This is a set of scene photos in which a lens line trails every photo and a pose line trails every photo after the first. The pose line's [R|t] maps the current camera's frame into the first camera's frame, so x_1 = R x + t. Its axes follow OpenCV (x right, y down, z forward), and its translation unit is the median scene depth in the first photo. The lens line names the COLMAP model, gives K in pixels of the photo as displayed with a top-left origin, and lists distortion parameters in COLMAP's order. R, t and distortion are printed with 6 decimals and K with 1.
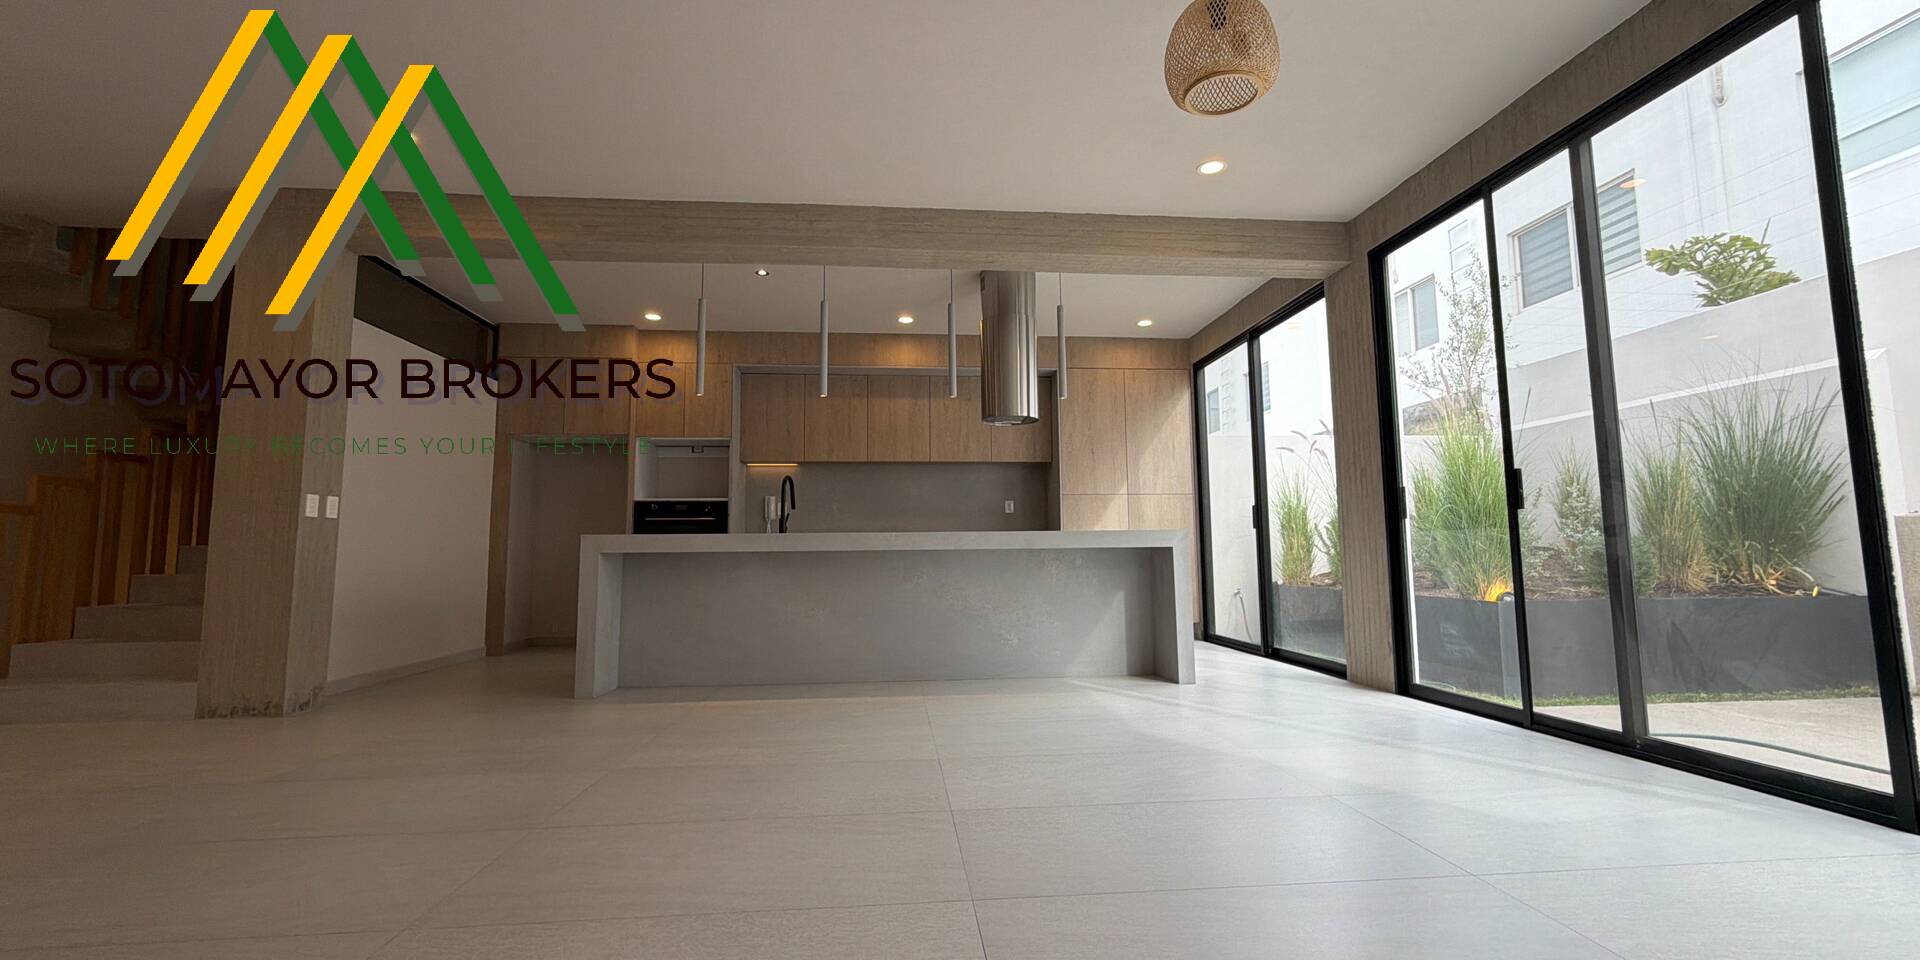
lens RADIAL K [[765.8, 0, 960.0], [0, 765.8, 480.0], [0, 0, 1]] dist [0.000215, 0.000213]
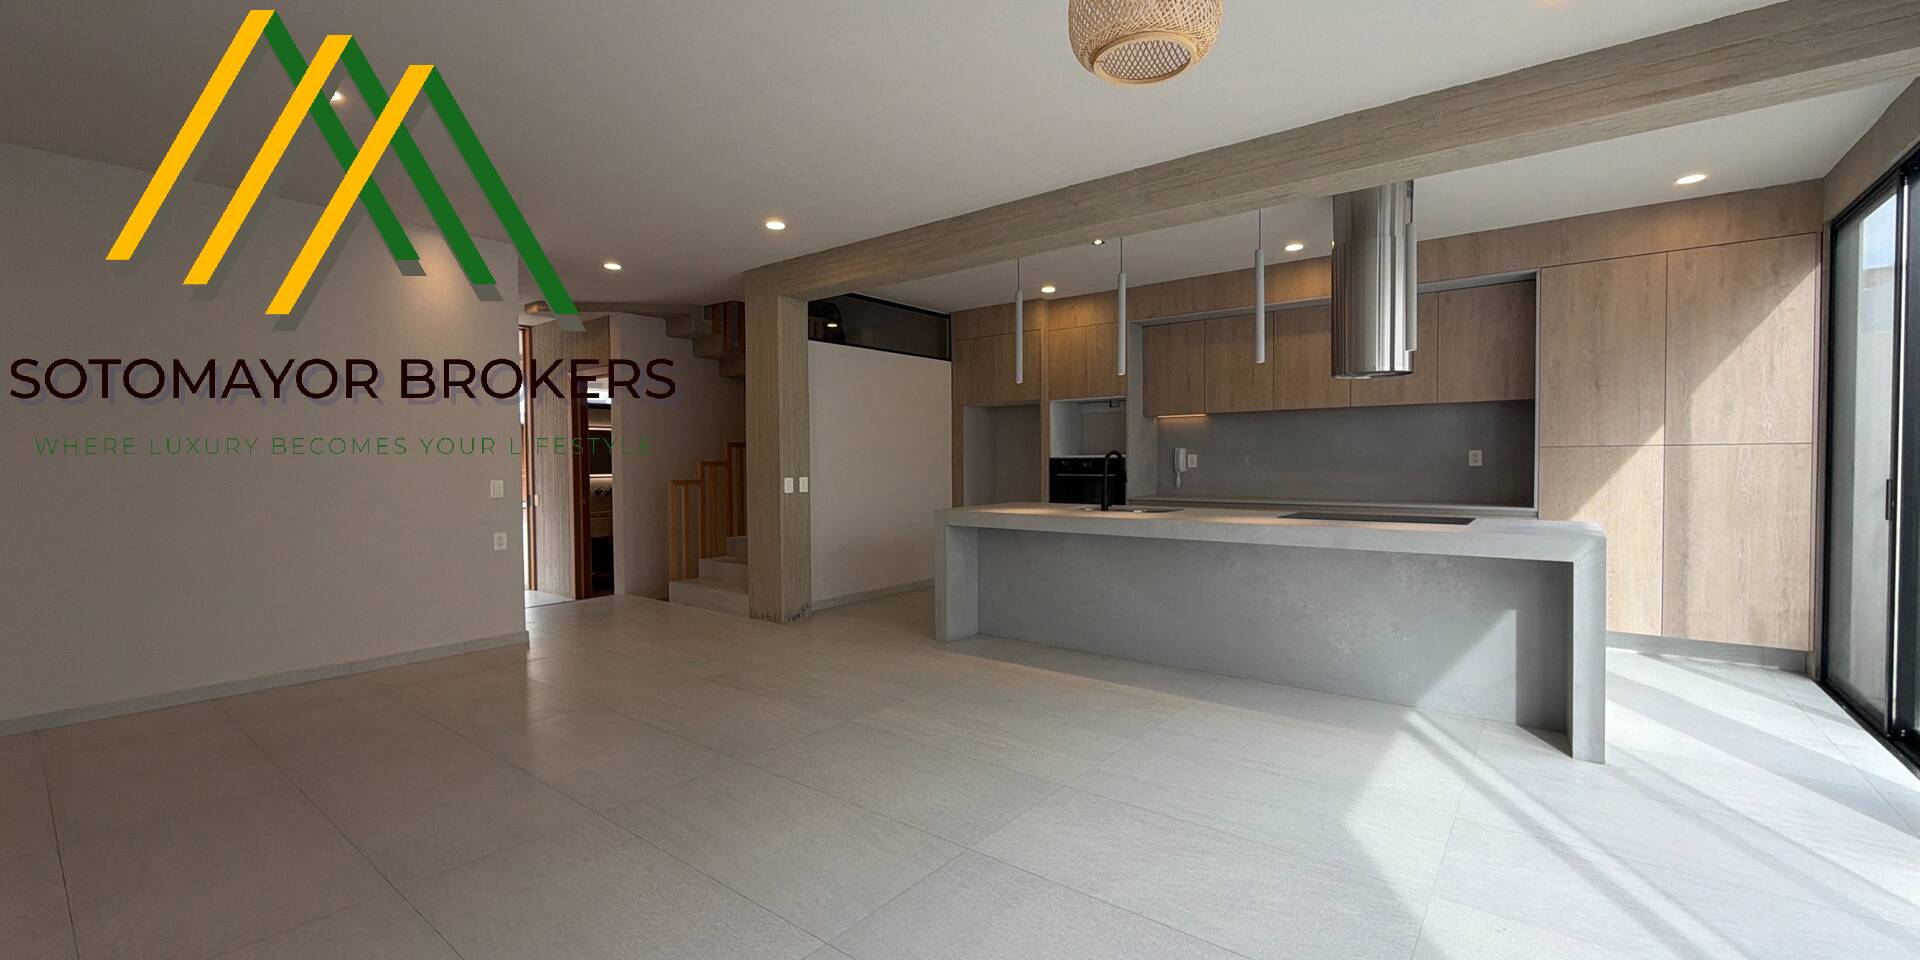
lens RADIAL K [[765.8, 0, 960.0], [0, 765.8, 480.0], [0, 0, 1]] dist [0.000215, 0.000213]
pose [[0.726595, 0.022621, -0.686693, 0.329570], [0.067841, 0.992212, 0.104470, -0.088612], [0.683708, -0.122493, 0.719401, 0.138857]]
